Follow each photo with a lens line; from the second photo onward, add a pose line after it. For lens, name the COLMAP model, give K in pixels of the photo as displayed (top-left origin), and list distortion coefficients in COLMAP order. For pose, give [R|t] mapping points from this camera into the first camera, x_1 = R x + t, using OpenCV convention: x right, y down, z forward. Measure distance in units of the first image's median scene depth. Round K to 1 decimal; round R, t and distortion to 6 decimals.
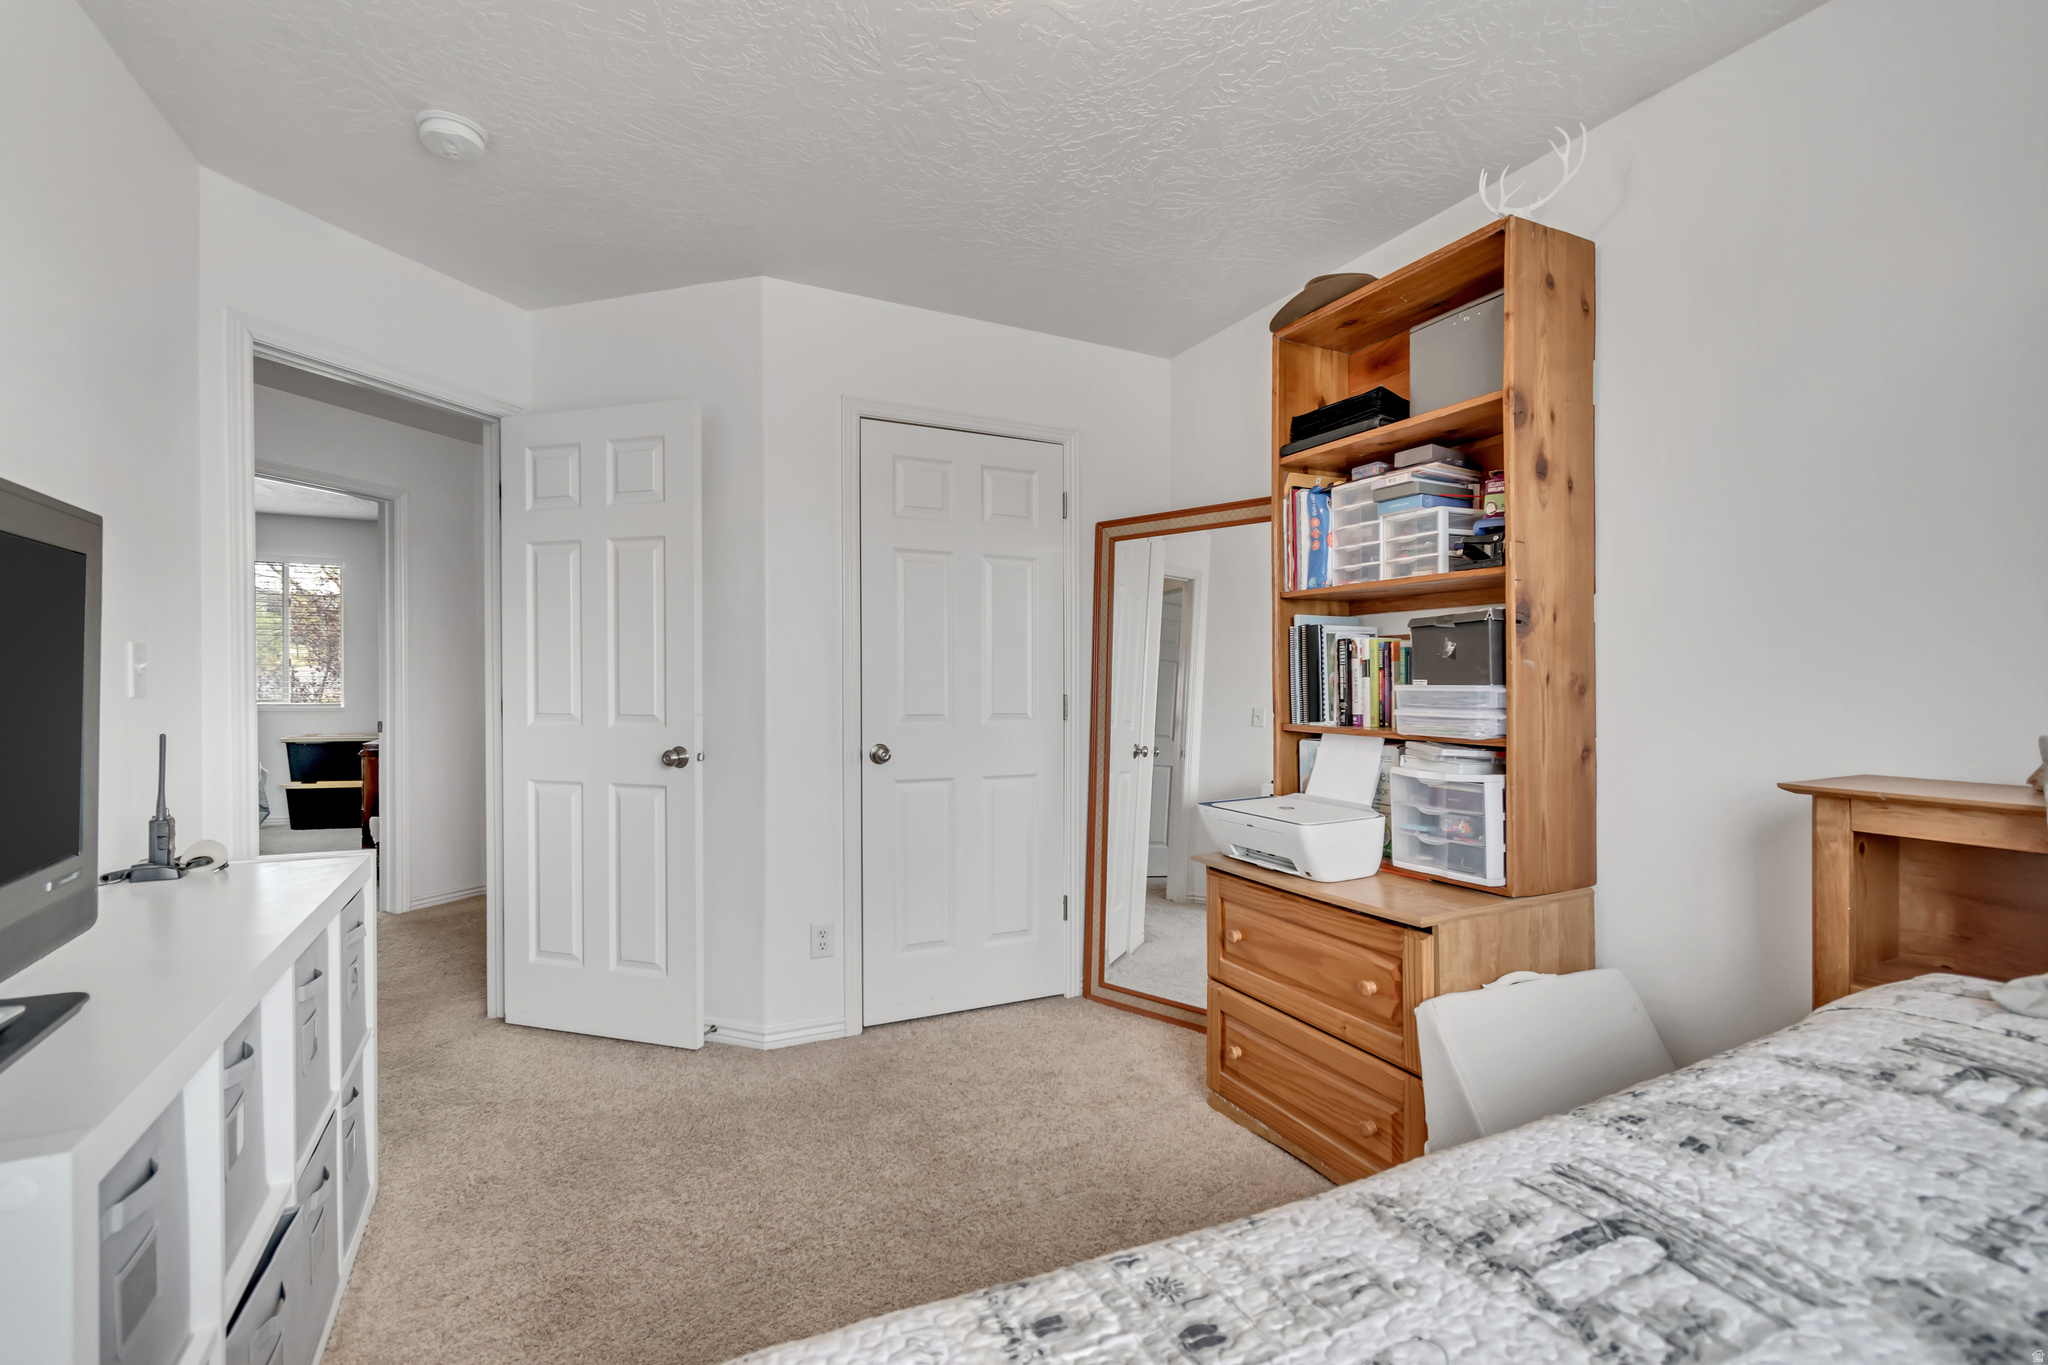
lens RADIAL K [[914.8, 0, 1024.4], [0, 914.8, 685.8], [0, 0, 1]] dist [0.003156, -0.001808]
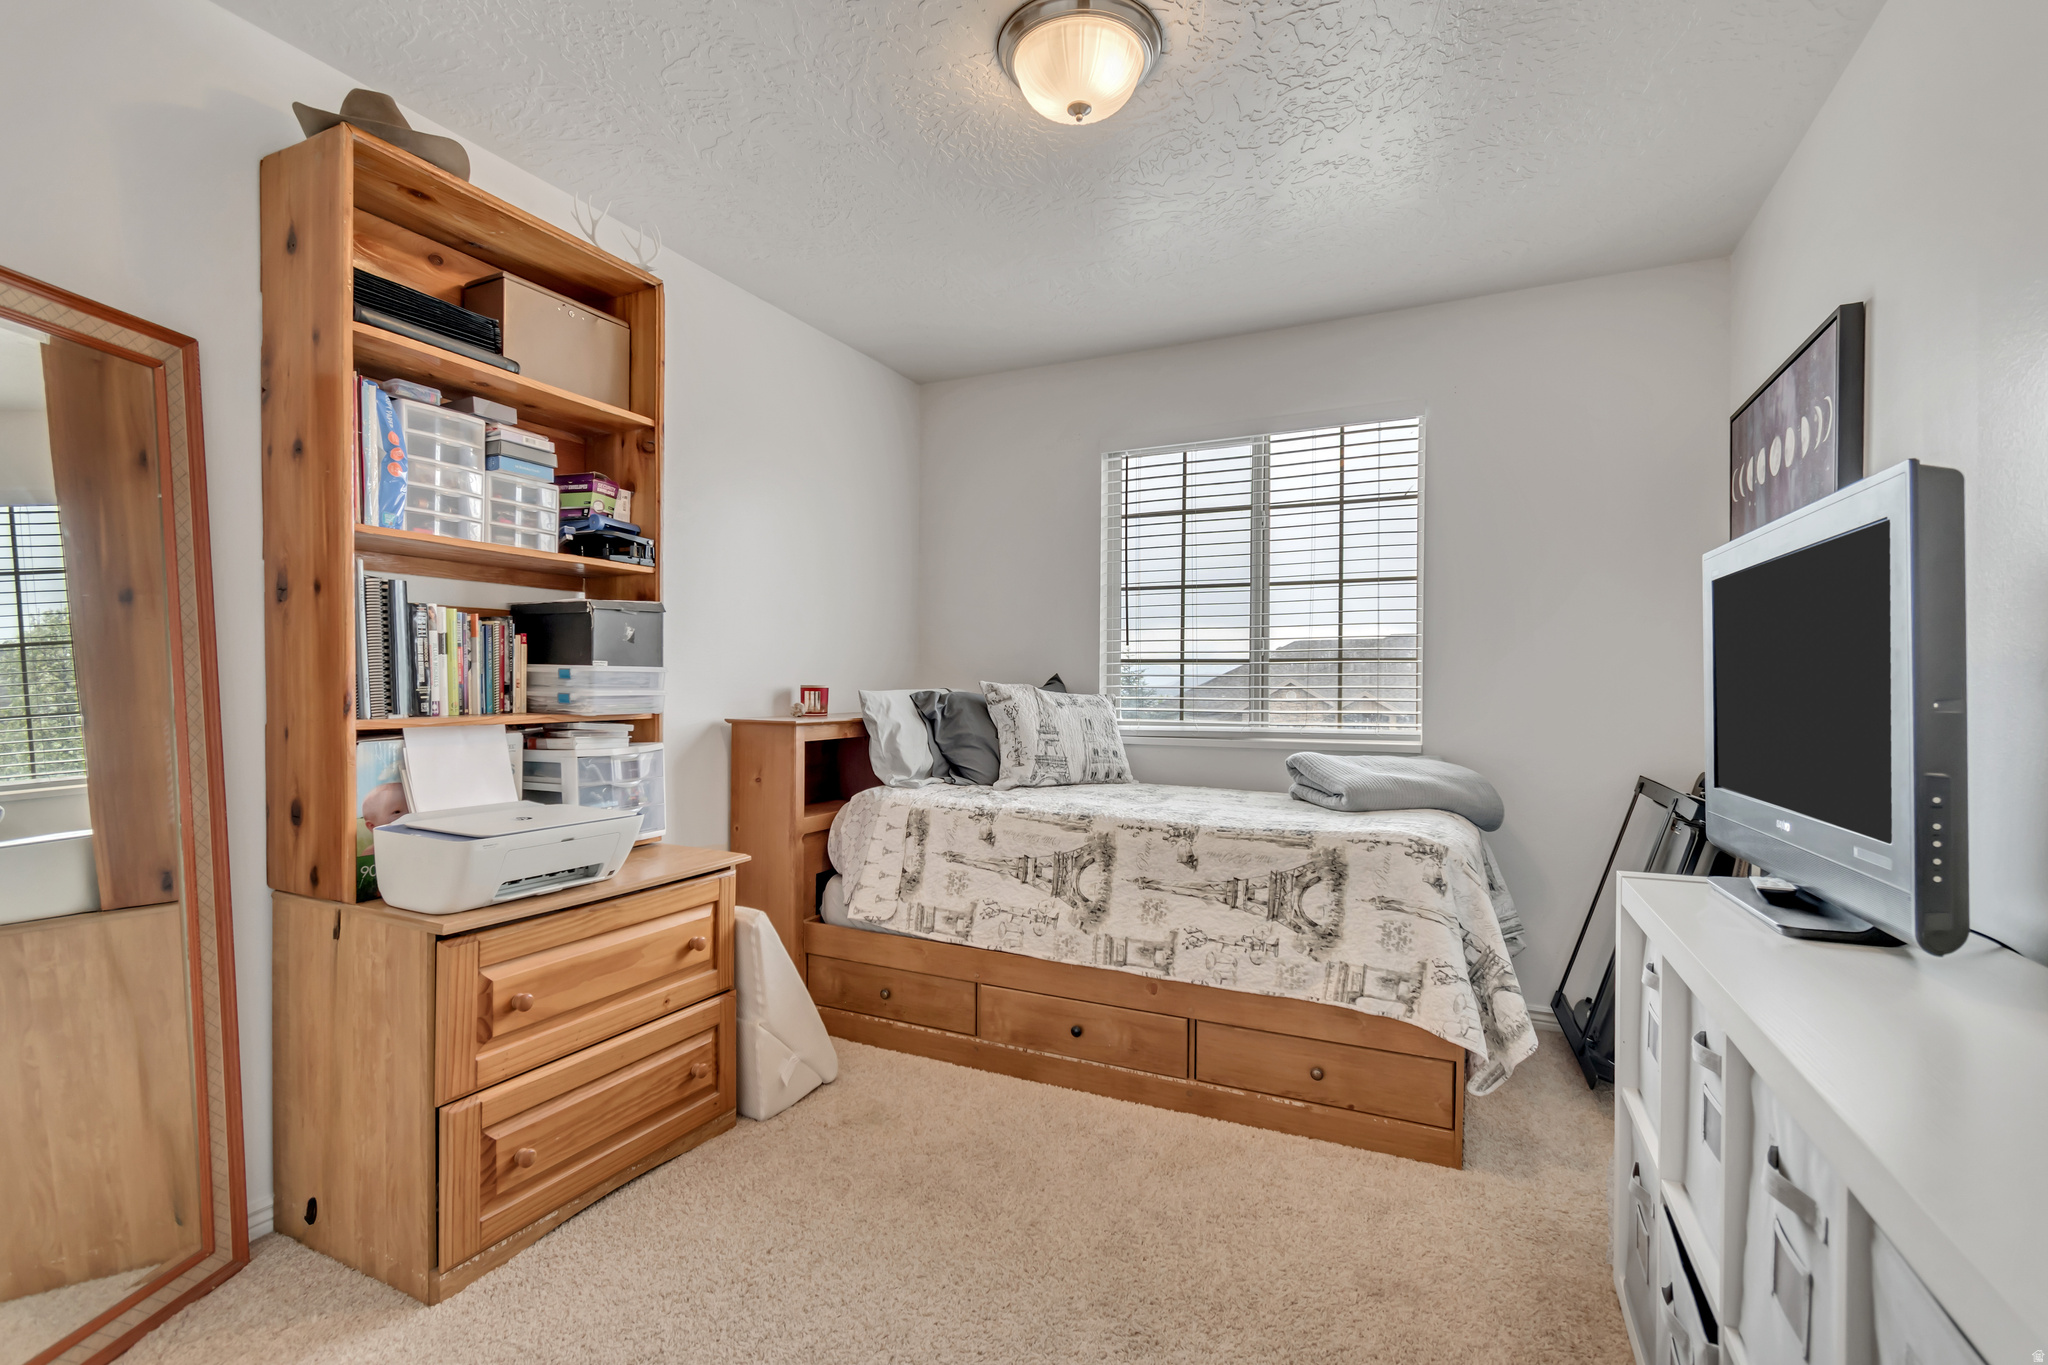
lens RADIAL K [[914.8, 0, 1017.6], [0, 914.8, 692.0], [0, 0, 1]] dist [0.003156, -0.001808]
pose [[-0.609330, -0.011654, 0.792831, -0.593152], [0.000744, 0.999883, 0.015270, 0.012060], [-0.792916, 0.009894, -0.609250, 1.117414]]
